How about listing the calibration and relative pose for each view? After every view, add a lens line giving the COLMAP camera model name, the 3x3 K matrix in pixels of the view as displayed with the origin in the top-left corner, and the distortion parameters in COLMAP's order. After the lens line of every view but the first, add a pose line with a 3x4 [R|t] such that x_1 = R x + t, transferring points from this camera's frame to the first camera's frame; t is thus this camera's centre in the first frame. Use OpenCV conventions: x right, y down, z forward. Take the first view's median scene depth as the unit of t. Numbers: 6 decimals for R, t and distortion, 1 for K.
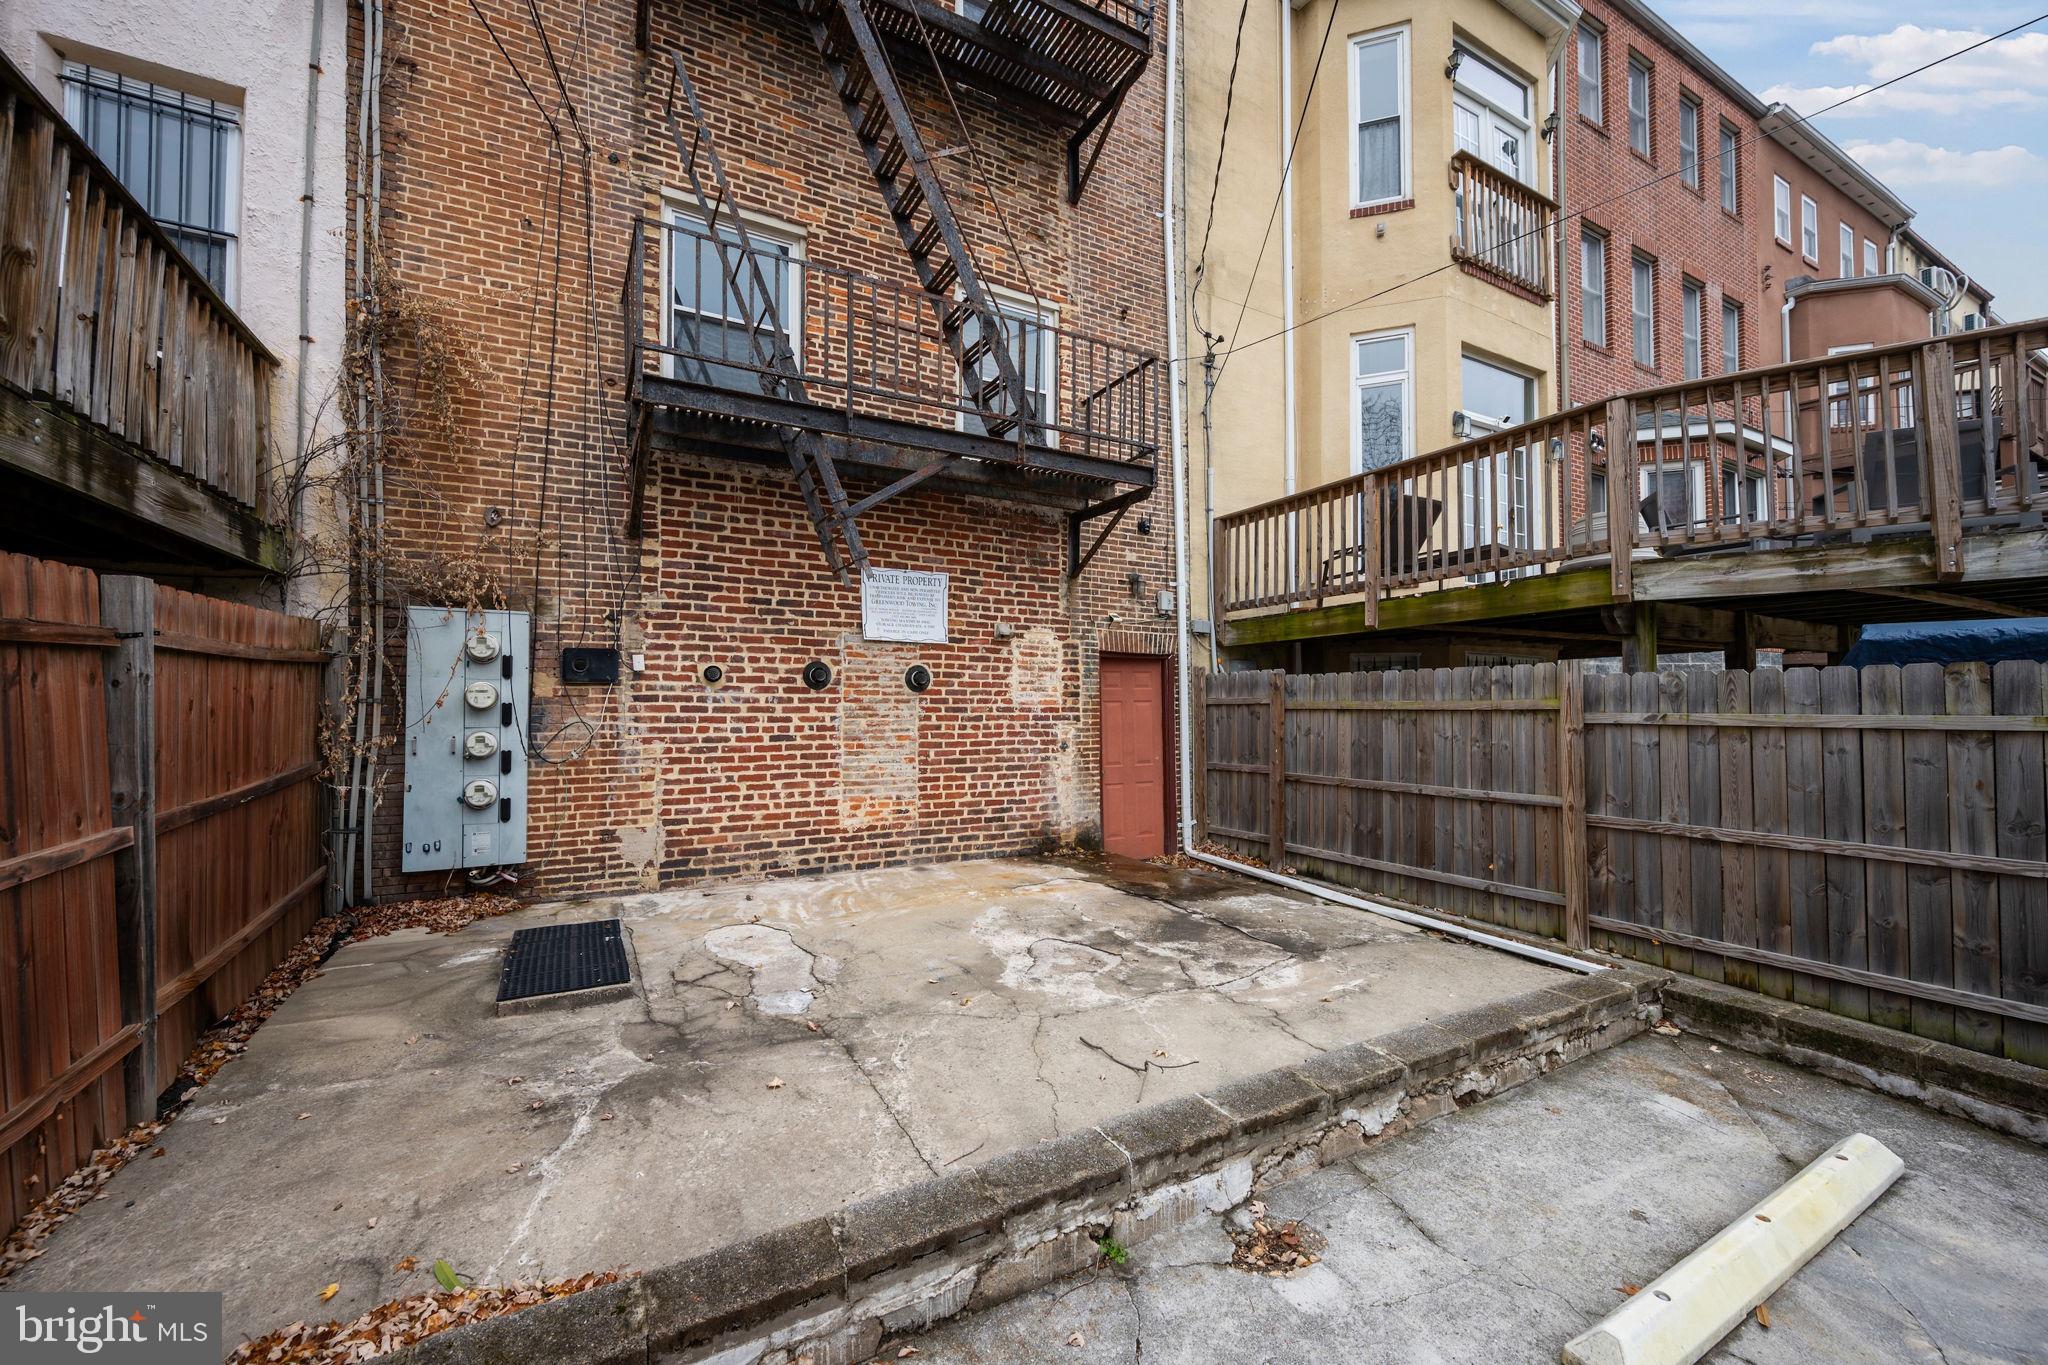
lens RADIAL K [[809.3, 0, 1019.3], [0, 809.3, 689.2], [0, 0, 1]] dist [-0.000635, -0.000511]
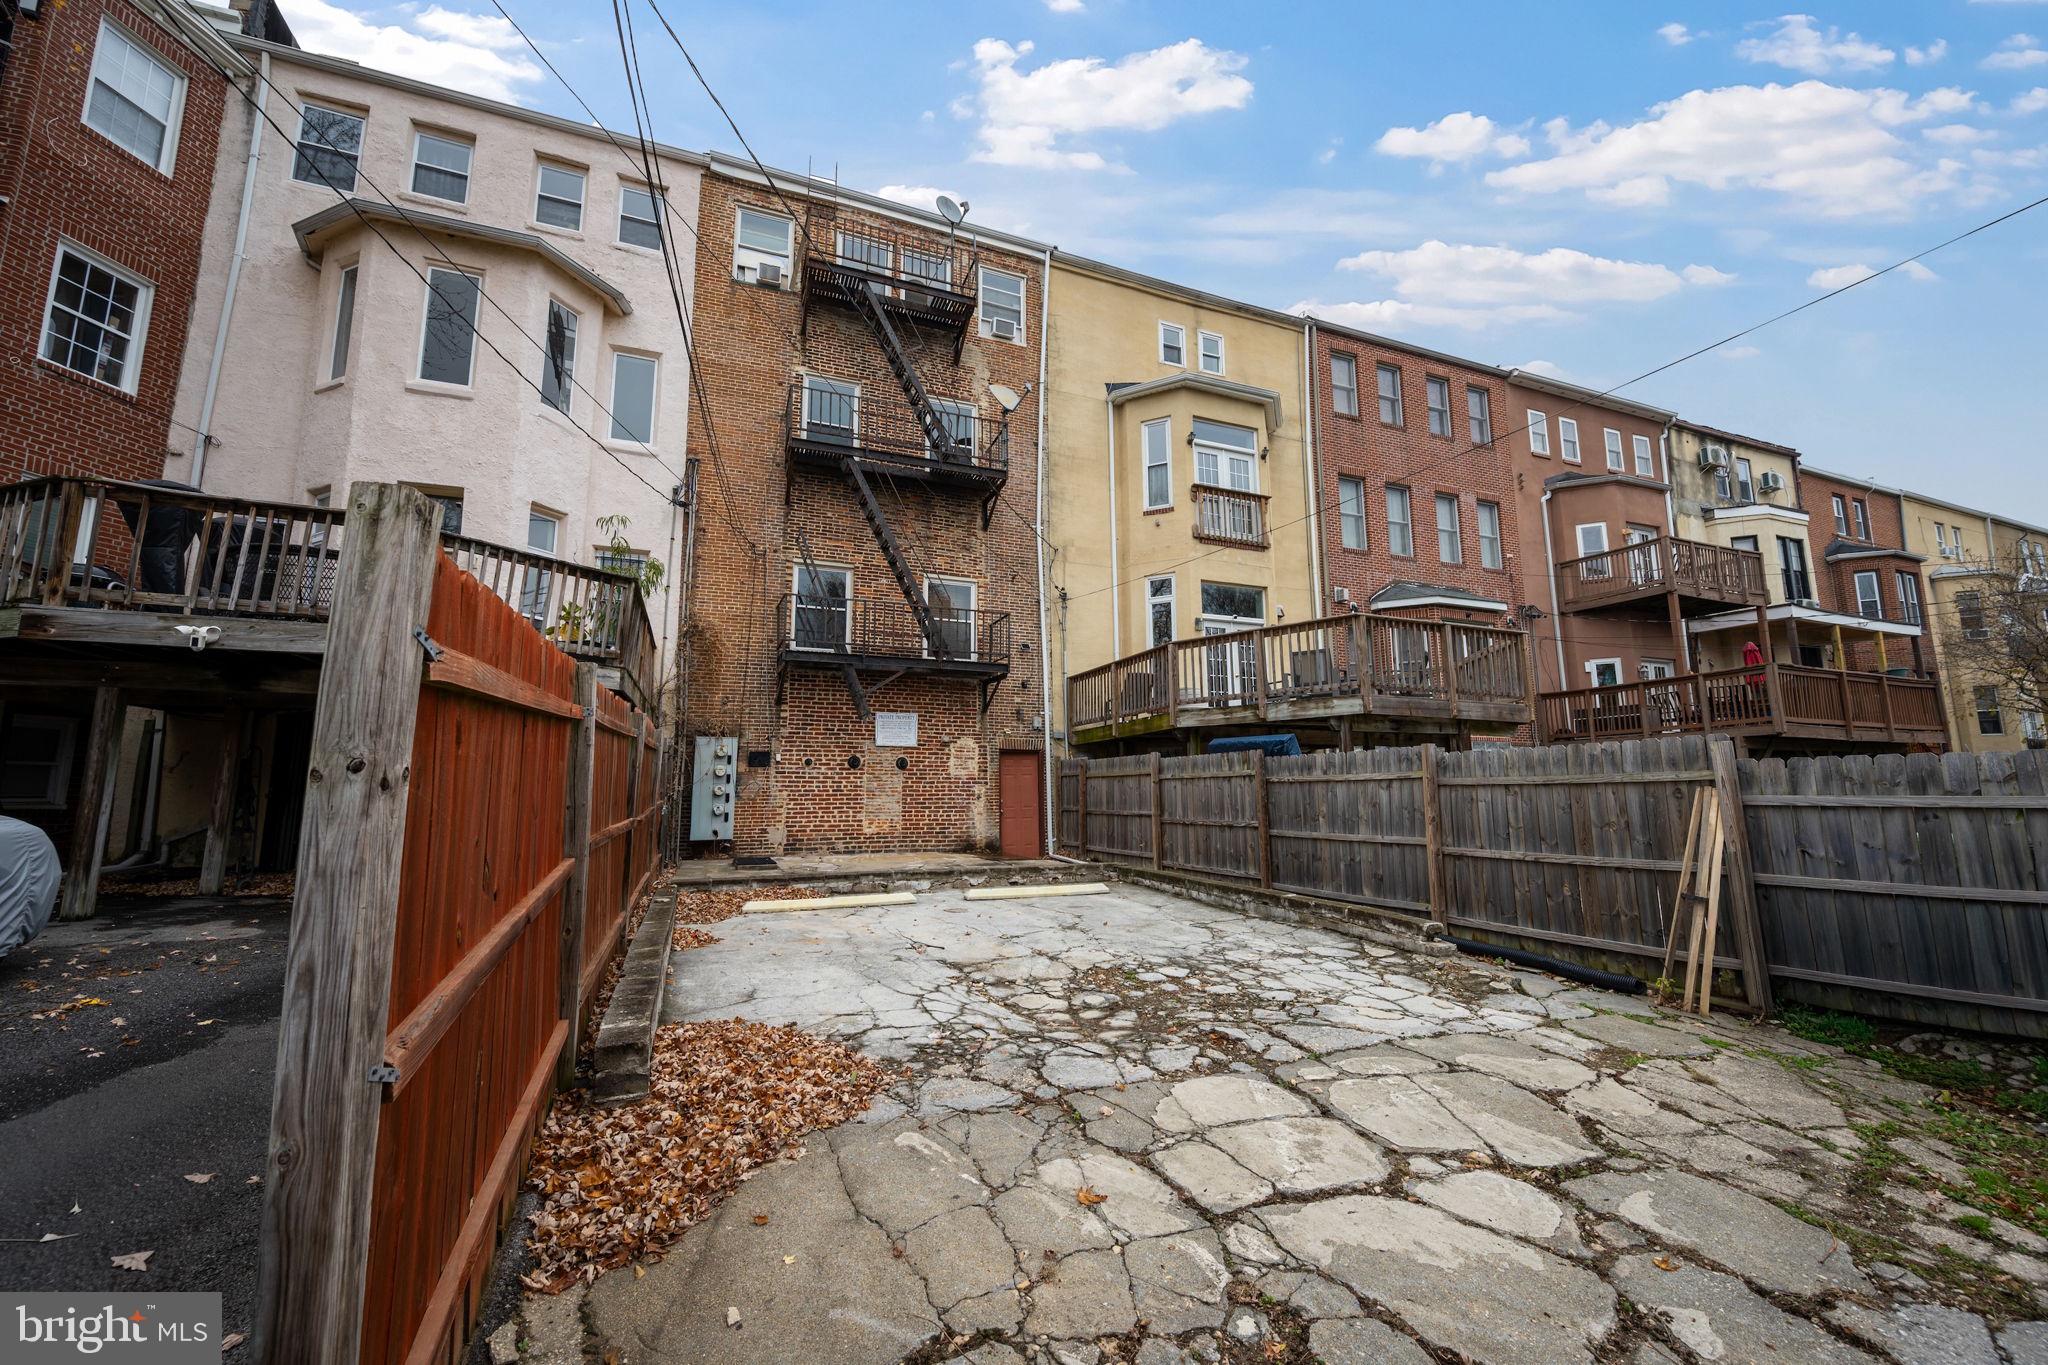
lens RADIAL K [[809.3, 0, 1028.2], [0, 809.3, 671.4], [0, 0, 1]] dist [-0.000635, -0.000511]
pose [[0.994029, -0.021757, -0.106929, 0.427042], [0.007659, 0.991416, -0.130524, 0.026694], [0.108851, 0.128925, 0.985662, -1.065939]]
